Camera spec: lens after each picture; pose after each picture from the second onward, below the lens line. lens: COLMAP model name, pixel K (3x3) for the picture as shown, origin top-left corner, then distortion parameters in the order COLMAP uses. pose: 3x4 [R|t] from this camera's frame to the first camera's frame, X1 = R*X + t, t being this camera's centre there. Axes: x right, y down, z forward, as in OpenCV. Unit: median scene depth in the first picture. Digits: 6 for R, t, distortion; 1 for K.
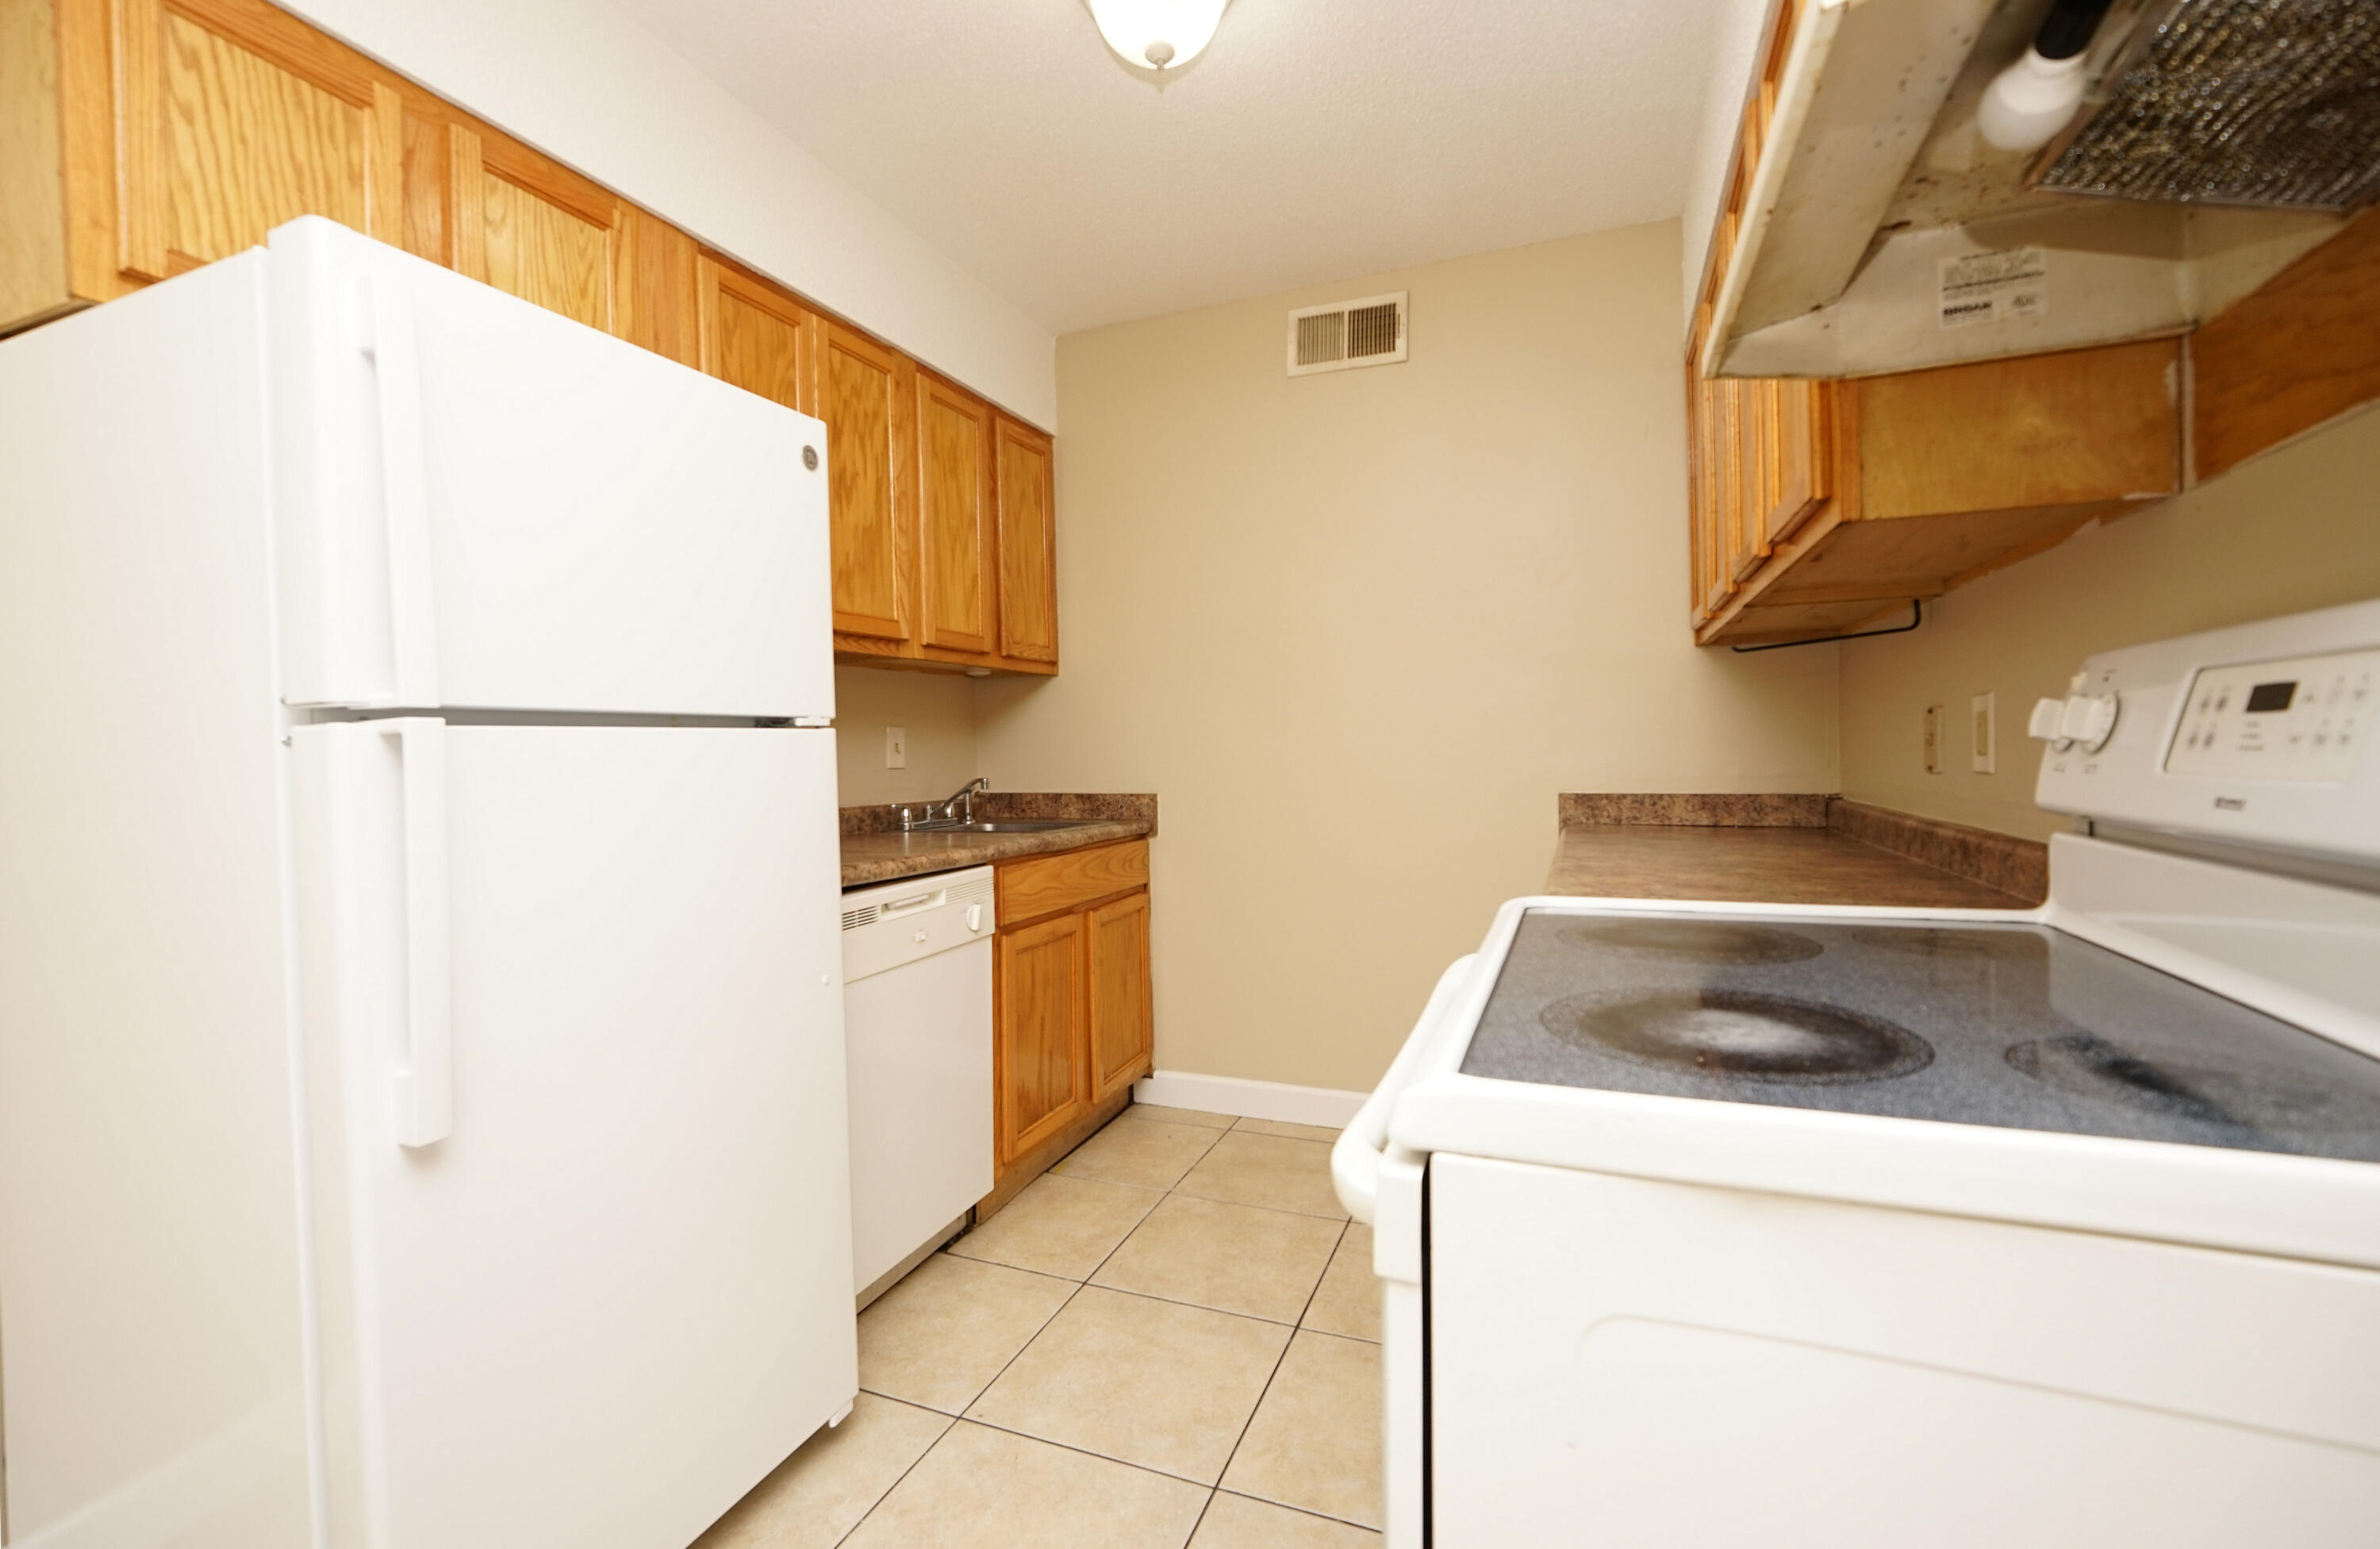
lens RADIAL K [[993.6, 0, 1185.4], [0, 993.6, 764.5], [0, 0, 1]] dist [-0.011384, 0.000453]
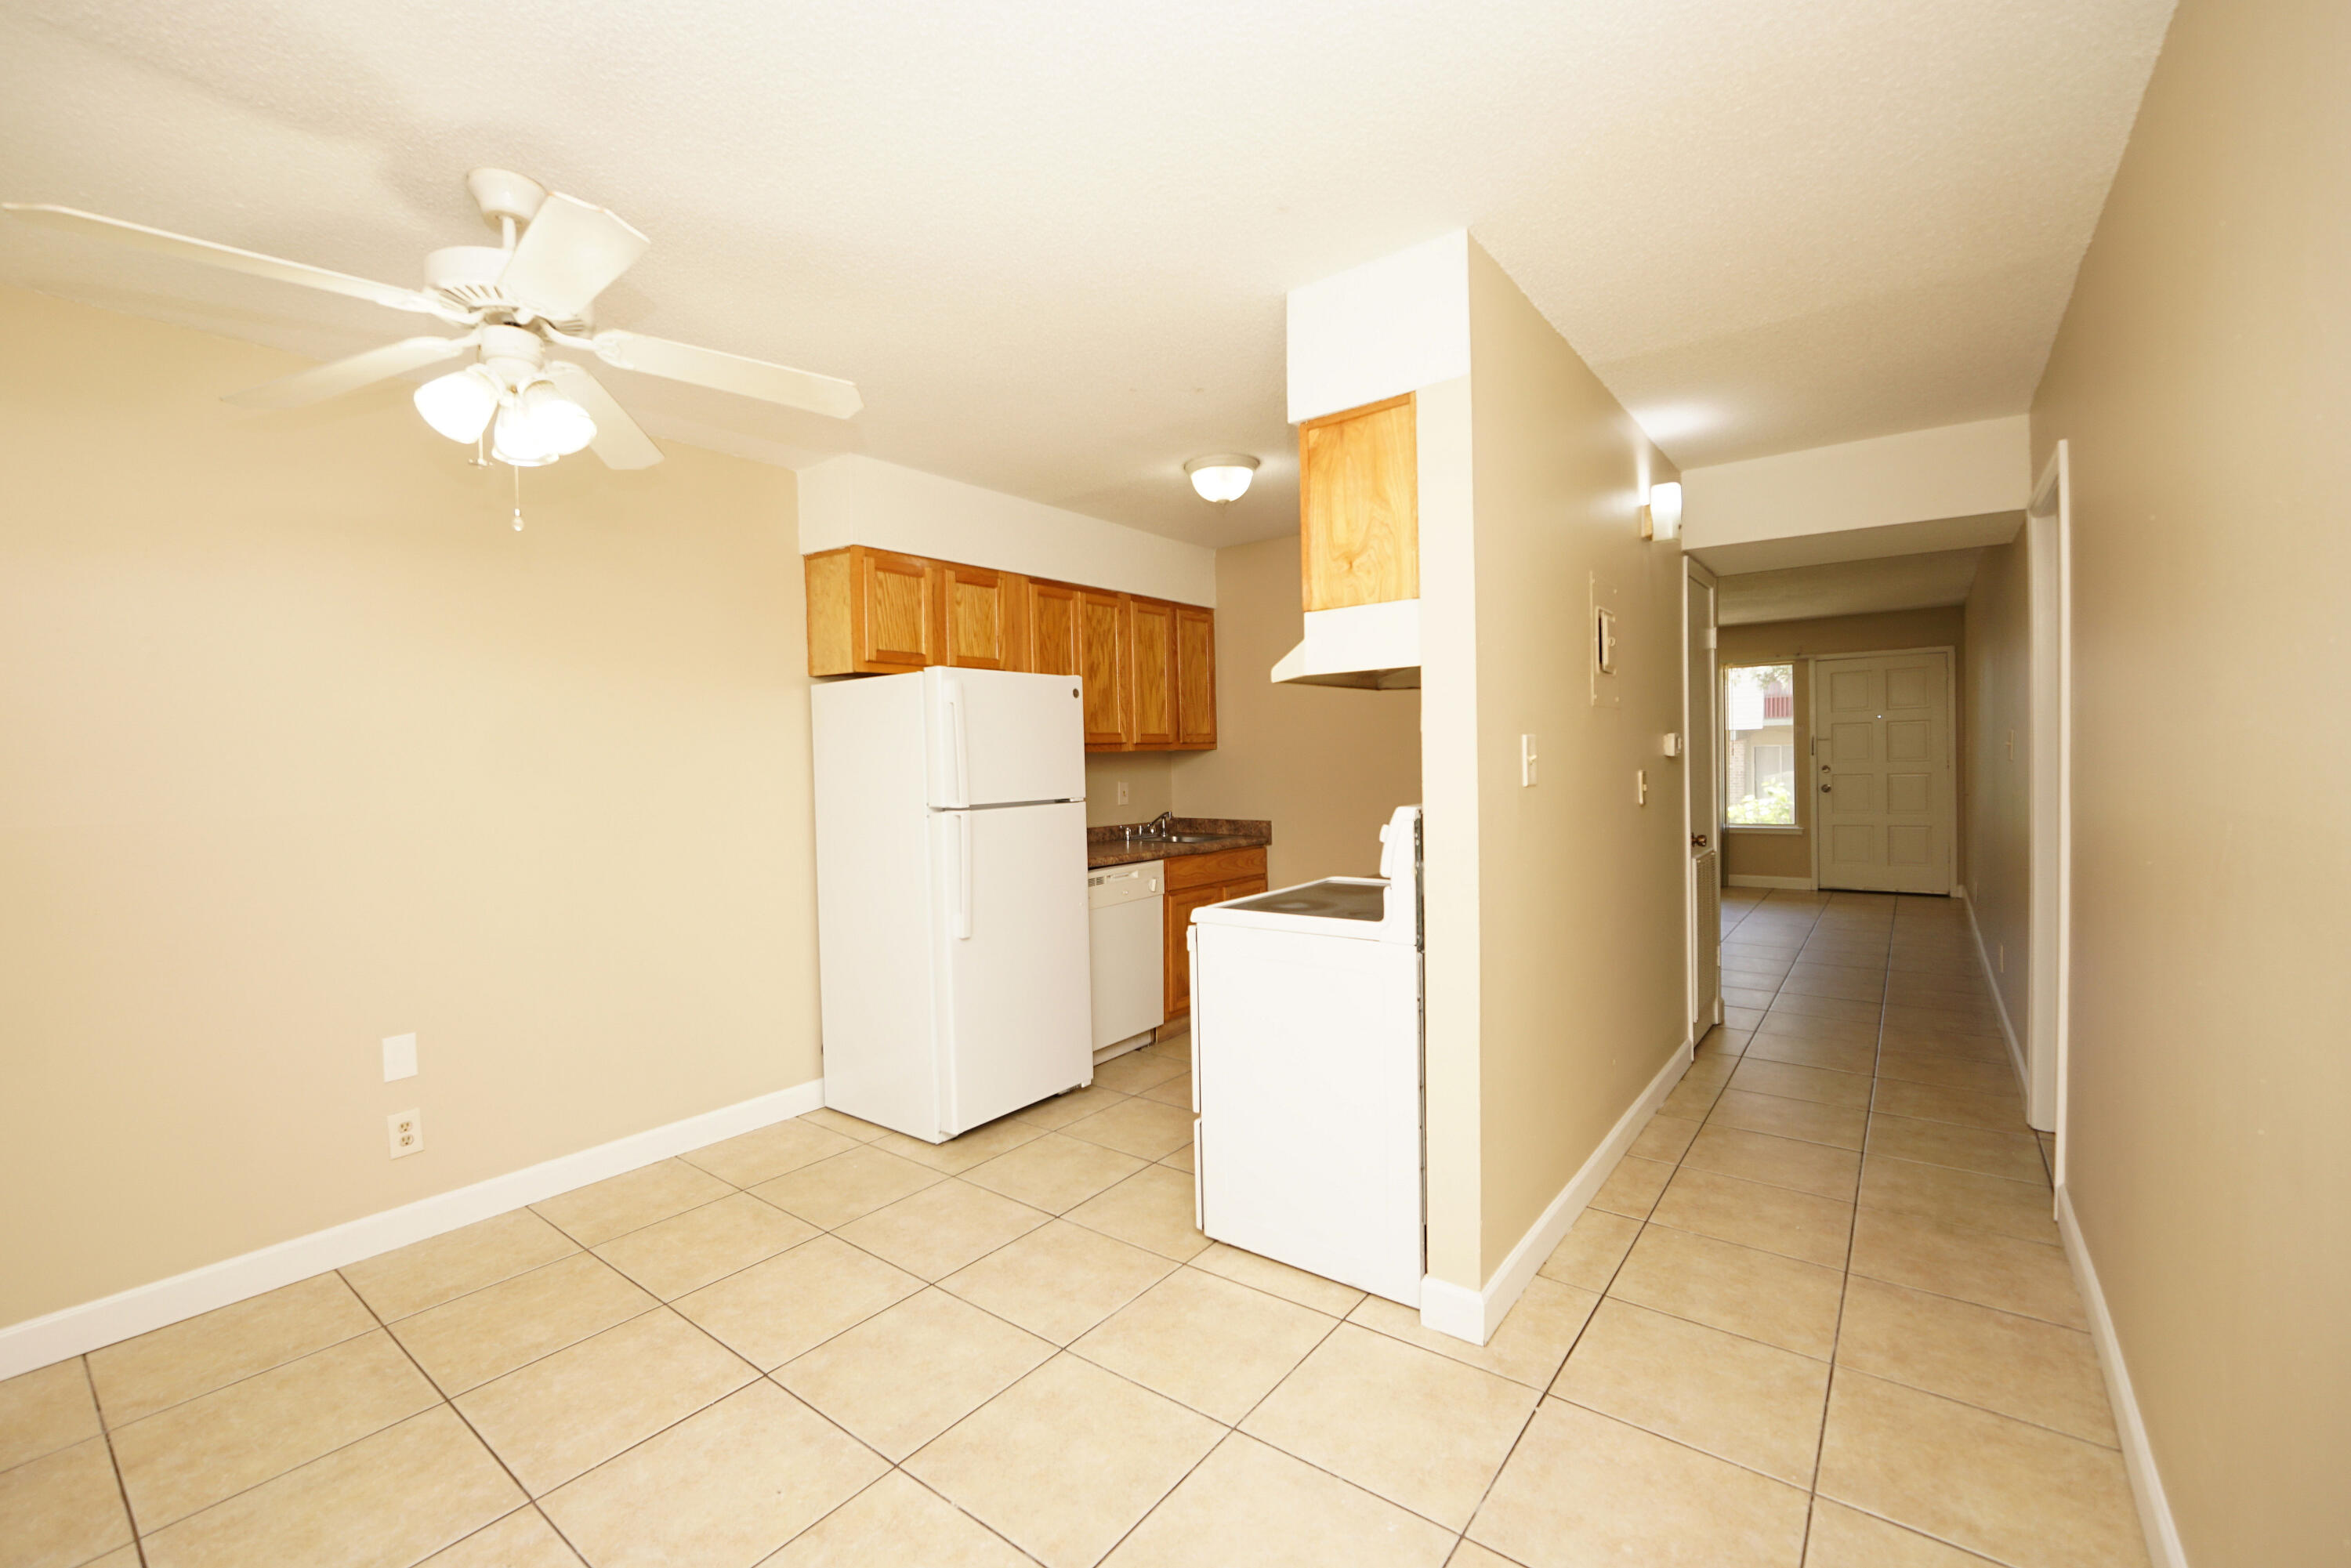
lens RADIAL K [[948.7, 0, 1174.7], [0, 948.7, 761.9], [0, 0, 1]] dist [-0.001752, 0.000049]
pose [[0.964062, -0.000341, -0.265678, 0.303411], [-0.001590, 0.999974, -0.007051, -0.074386], [0.265674, 0.007220, 0.964036, -0.754974]]
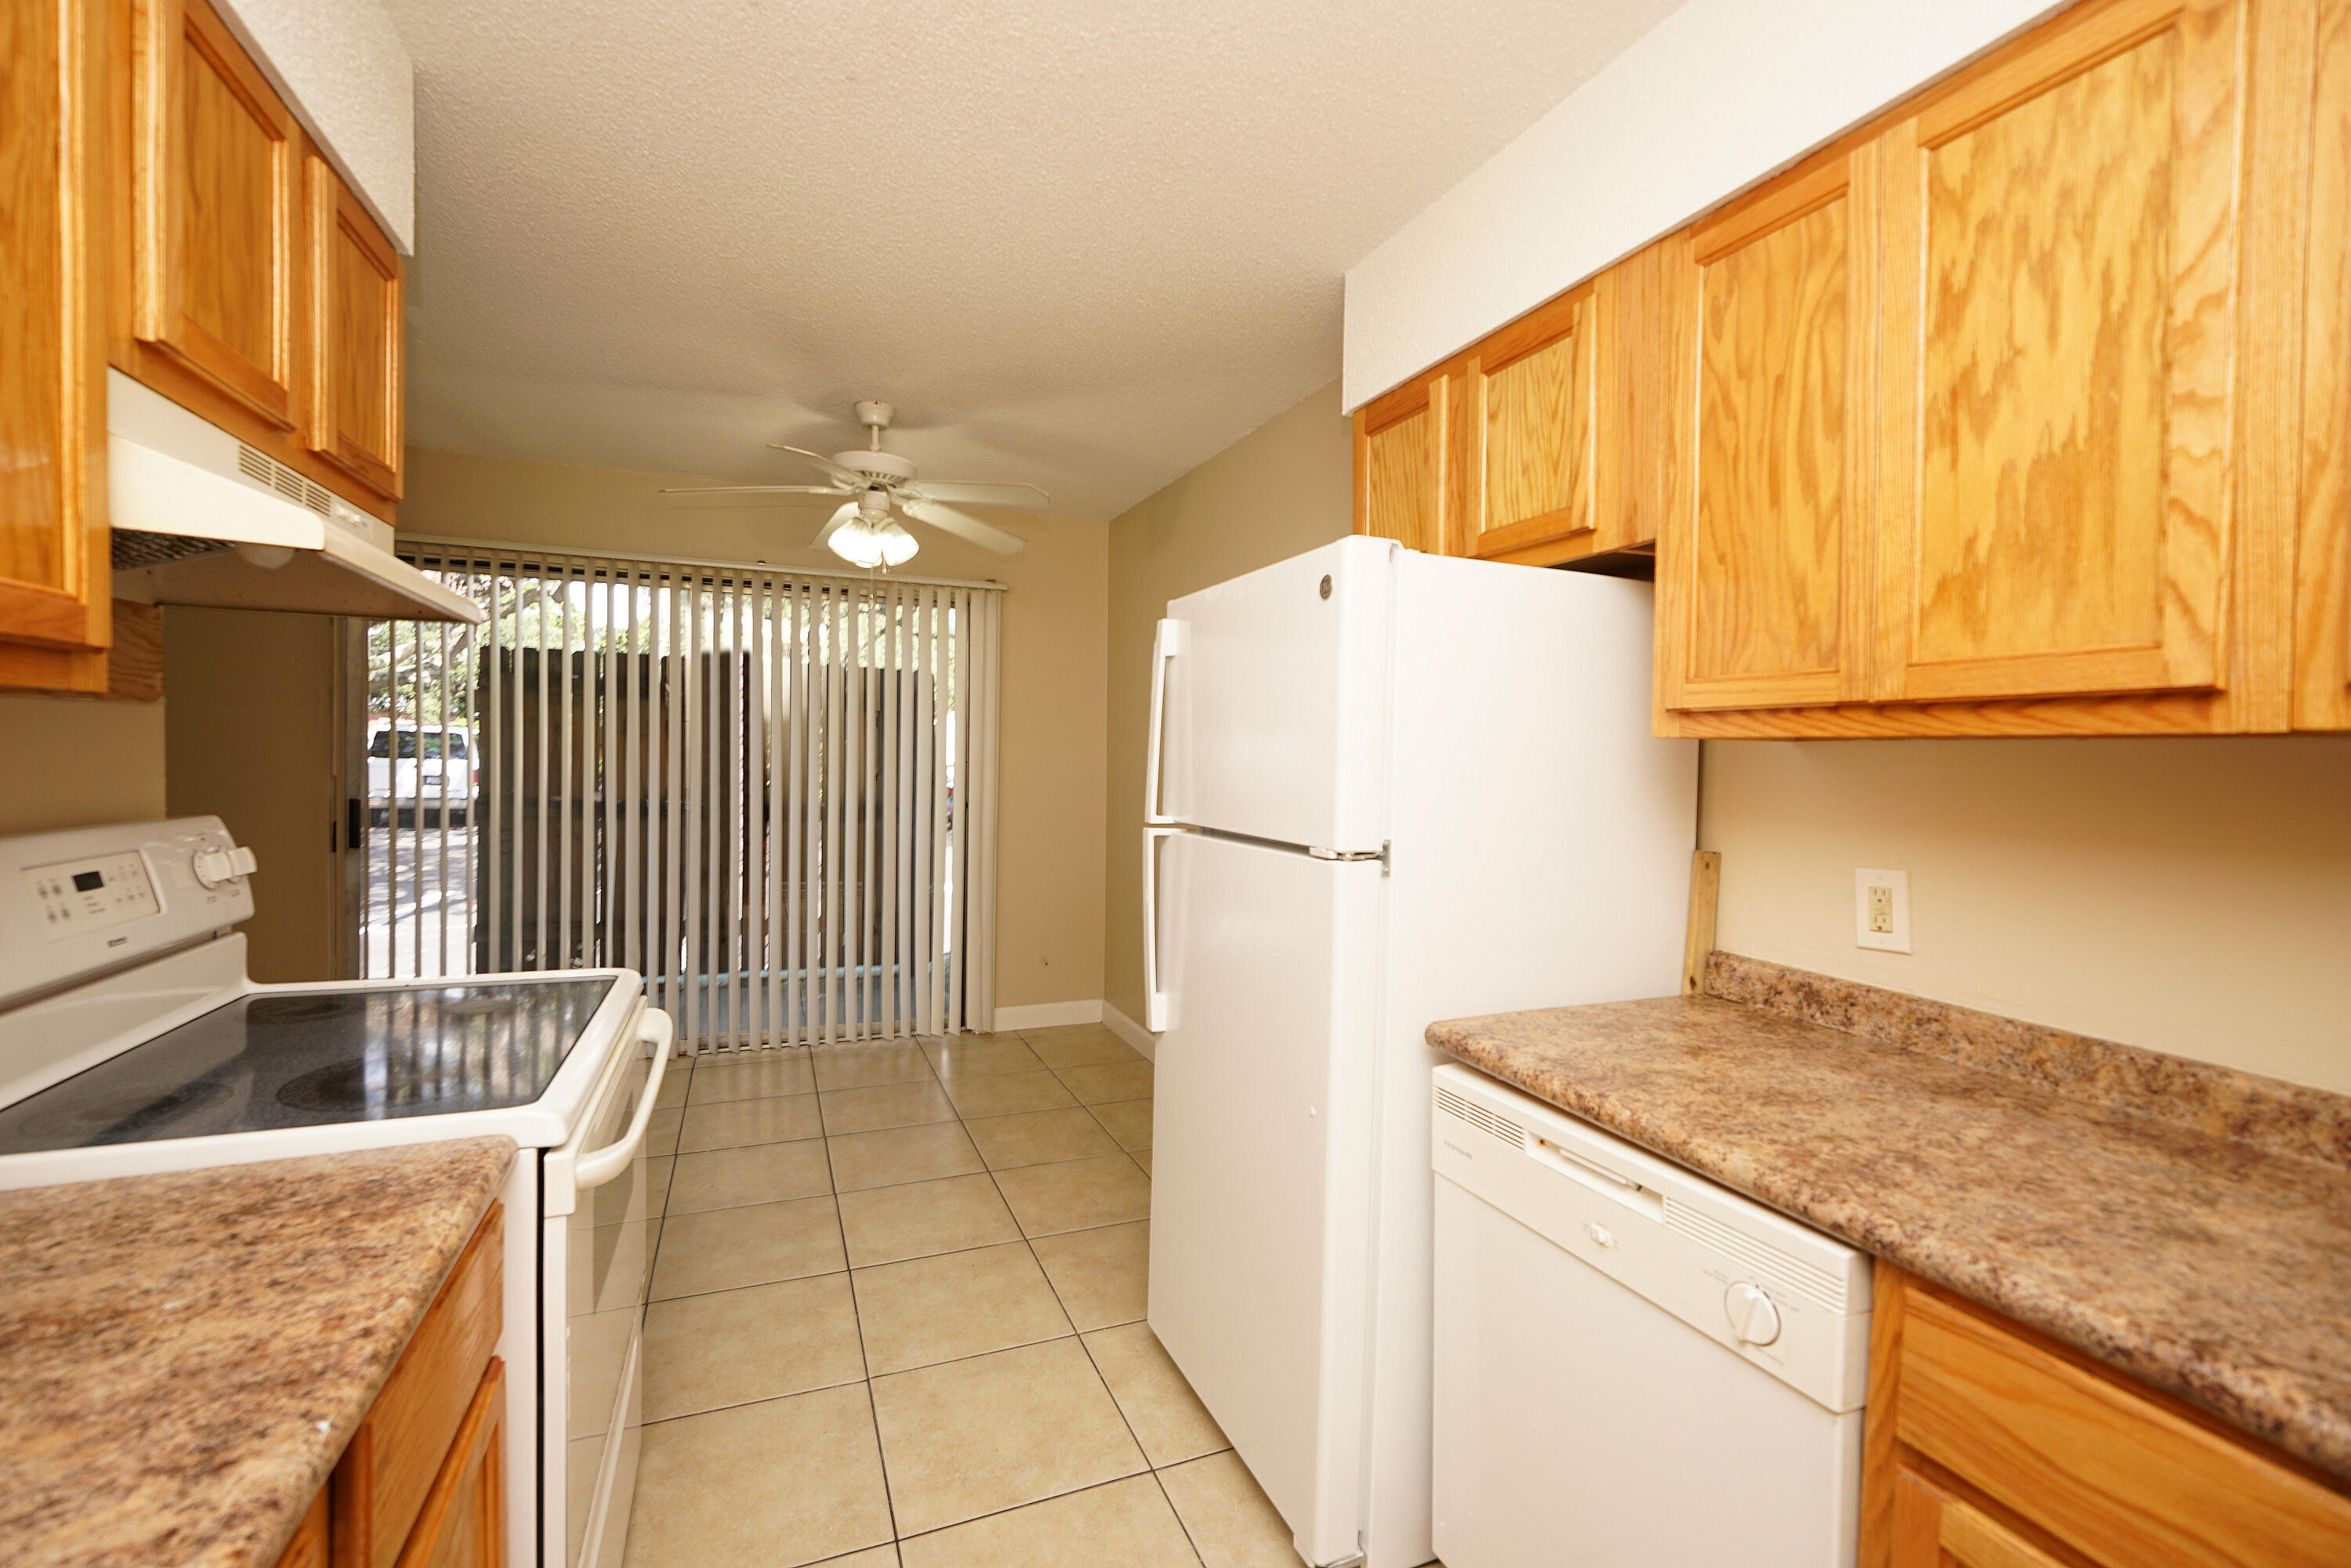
lens RADIAL K [[993.4, 0, 1144.6], [0, 993.4, 776.5], [0, 0, 1]] dist [-0.000276, 0.000291]
pose [[-0.724321, 0.023293, -0.689070, 0.273662], [-0.015883, 0.998600, 0.050452, -0.104059], [0.689280, 0.047488, -0.722937, 0.994676]]
